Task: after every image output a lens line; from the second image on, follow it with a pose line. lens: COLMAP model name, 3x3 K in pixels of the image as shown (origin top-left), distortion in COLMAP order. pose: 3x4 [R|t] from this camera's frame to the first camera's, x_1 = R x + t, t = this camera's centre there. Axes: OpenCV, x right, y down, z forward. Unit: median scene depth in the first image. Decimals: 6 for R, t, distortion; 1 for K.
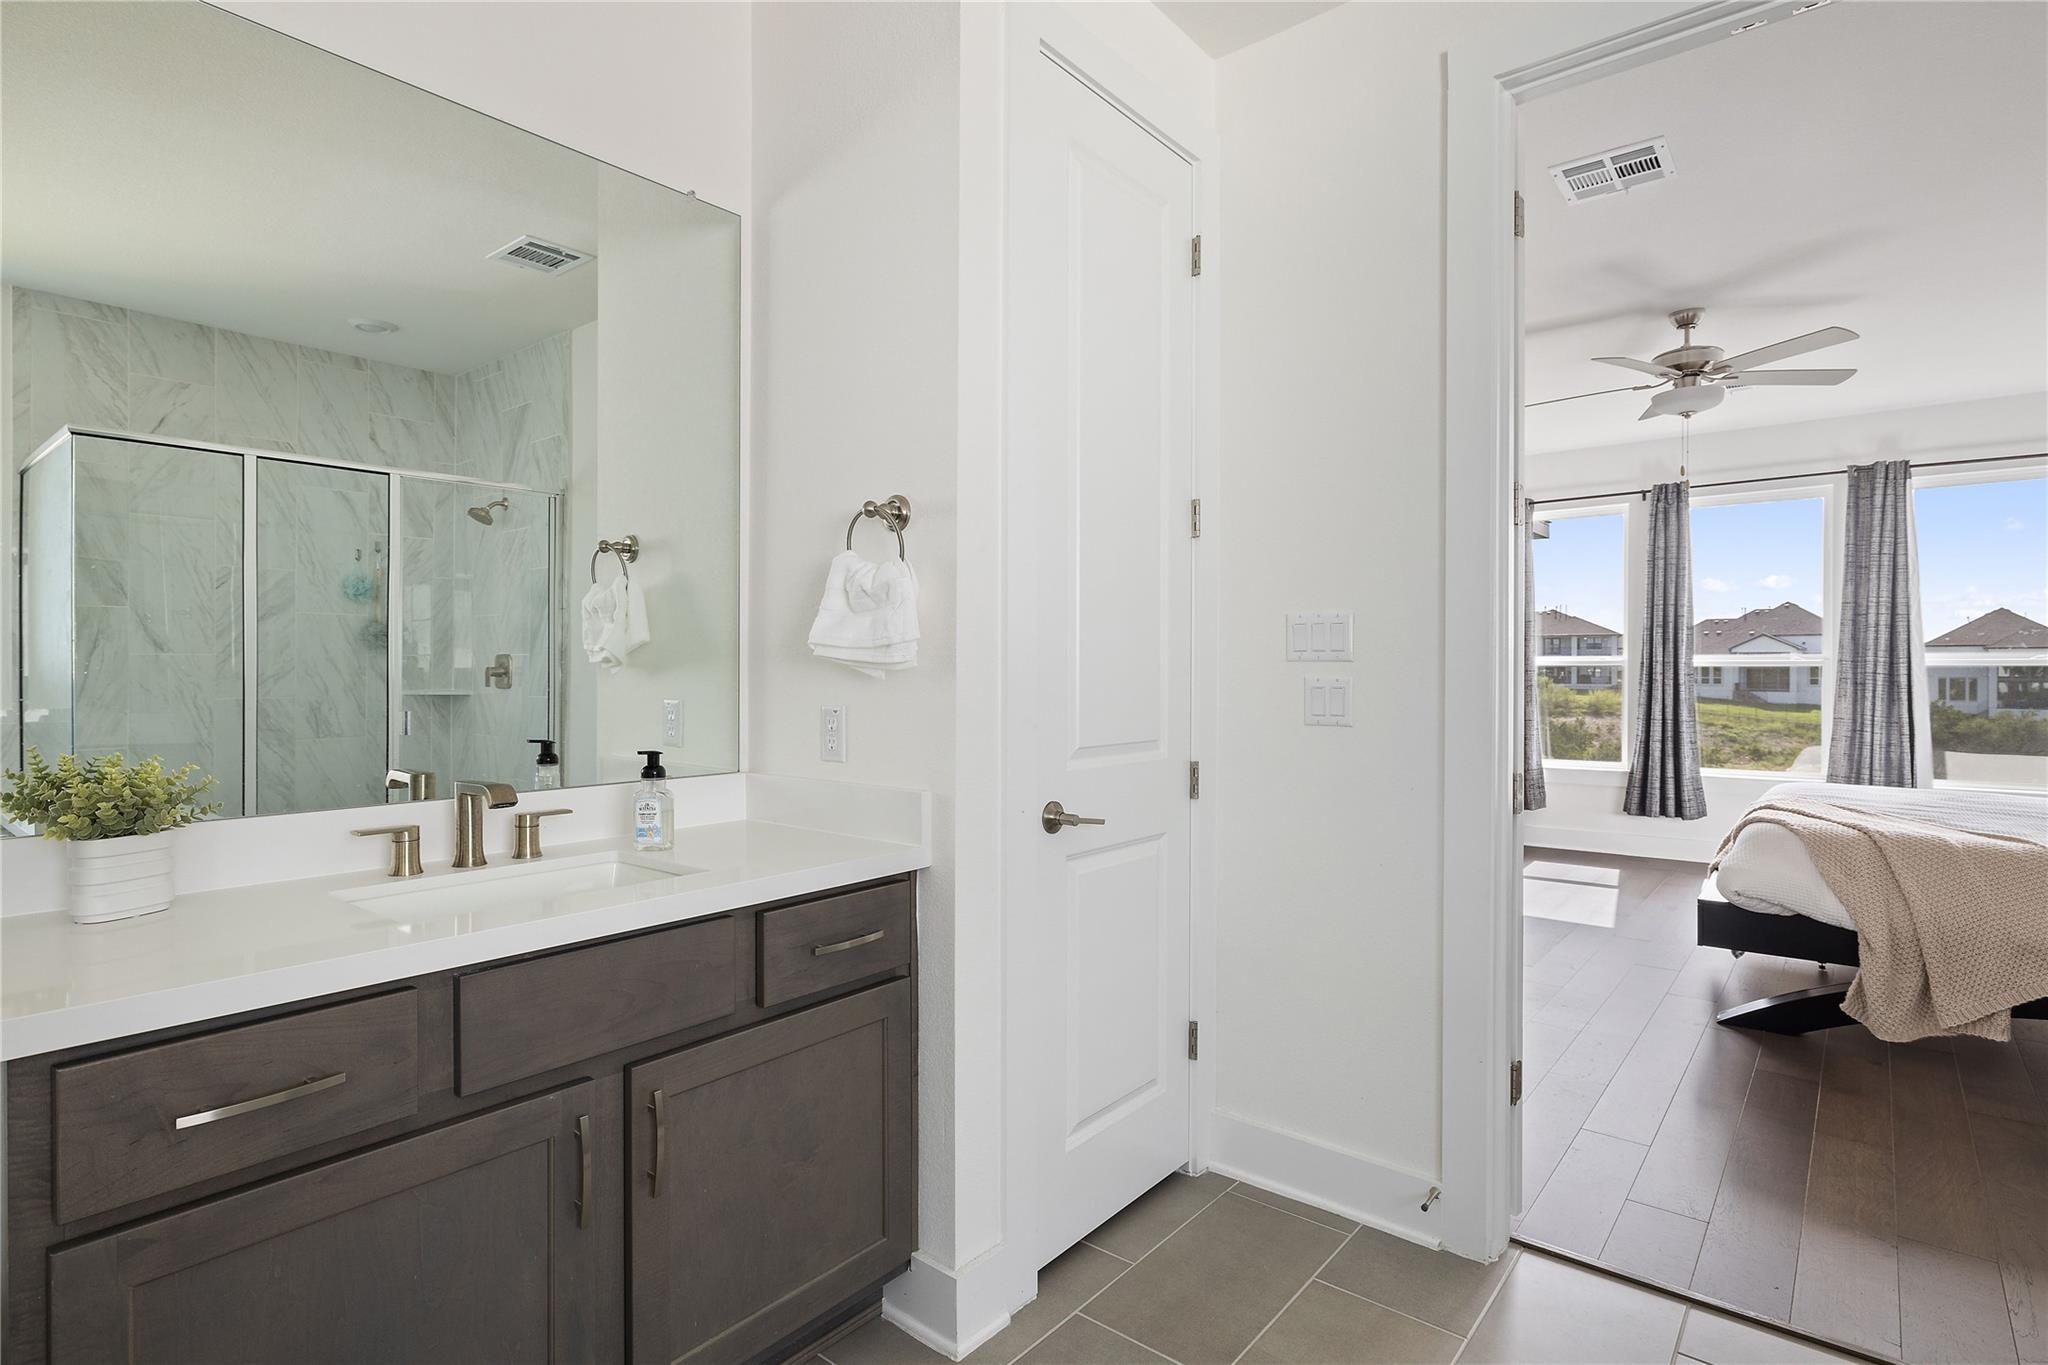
lens RADIAL K [[1030.0, 0, 1024.0], [0, 1030.0, 682.5], [0, 0, 1]] dist [0.000409, 0.000044]
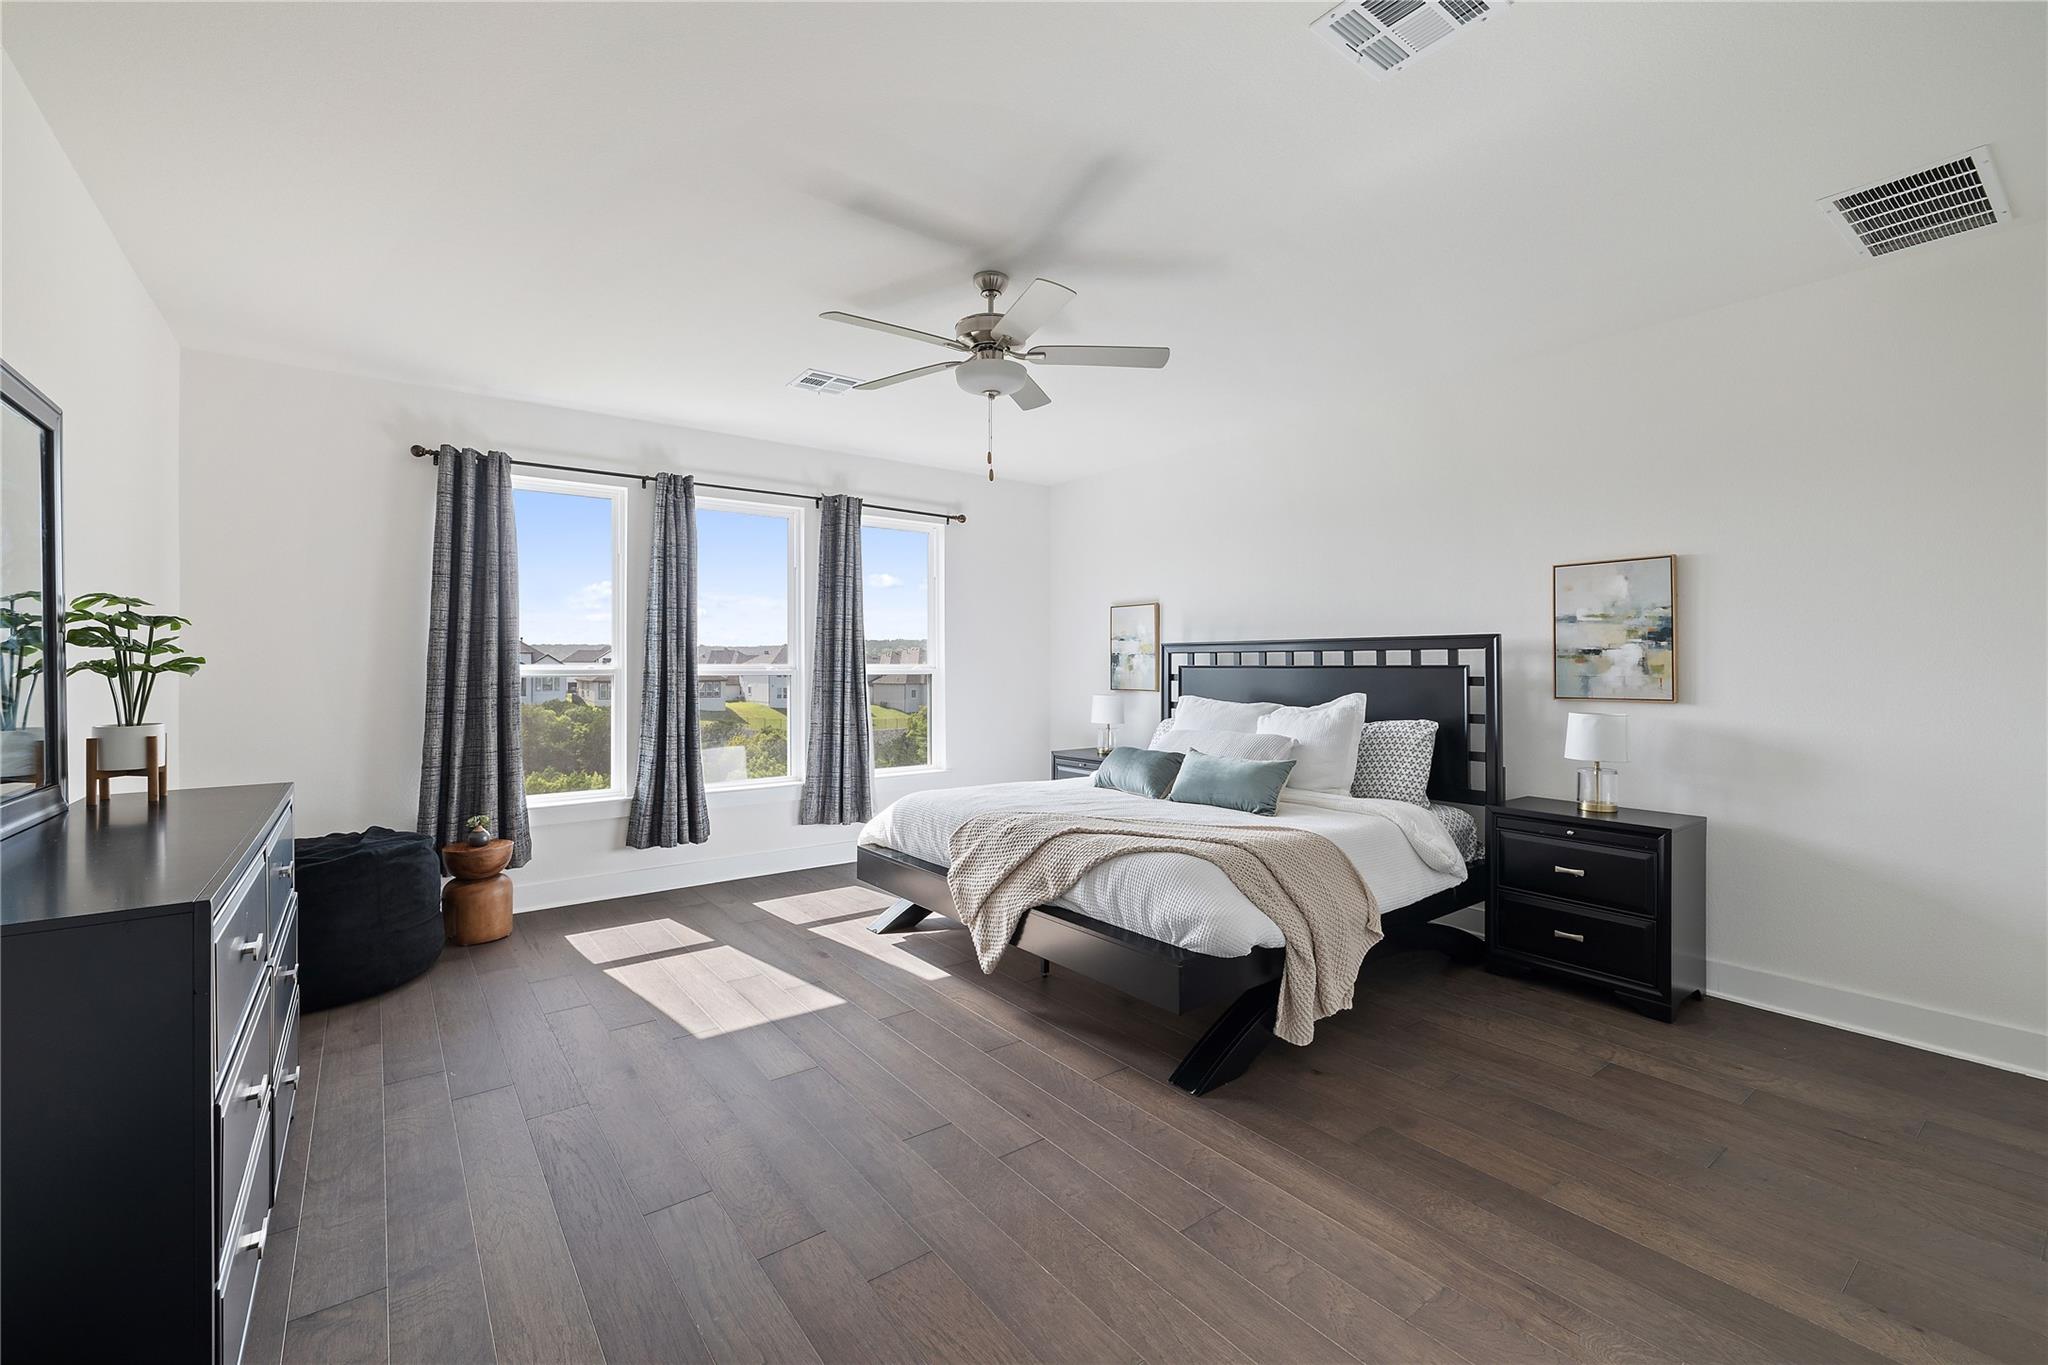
lens RADIAL K [[860.1, 0, 1026.2], [0, 860.1, 669.5], [0, 0, 1]] dist [0.020196, -0.000178]
pose [[0.237643, -0.001811, 0.971351, -0.038657], [0.011978, 0.999928, -0.001066, -0.017468], [-0.971279, 0.011888, 0.237648, 0.525952]]
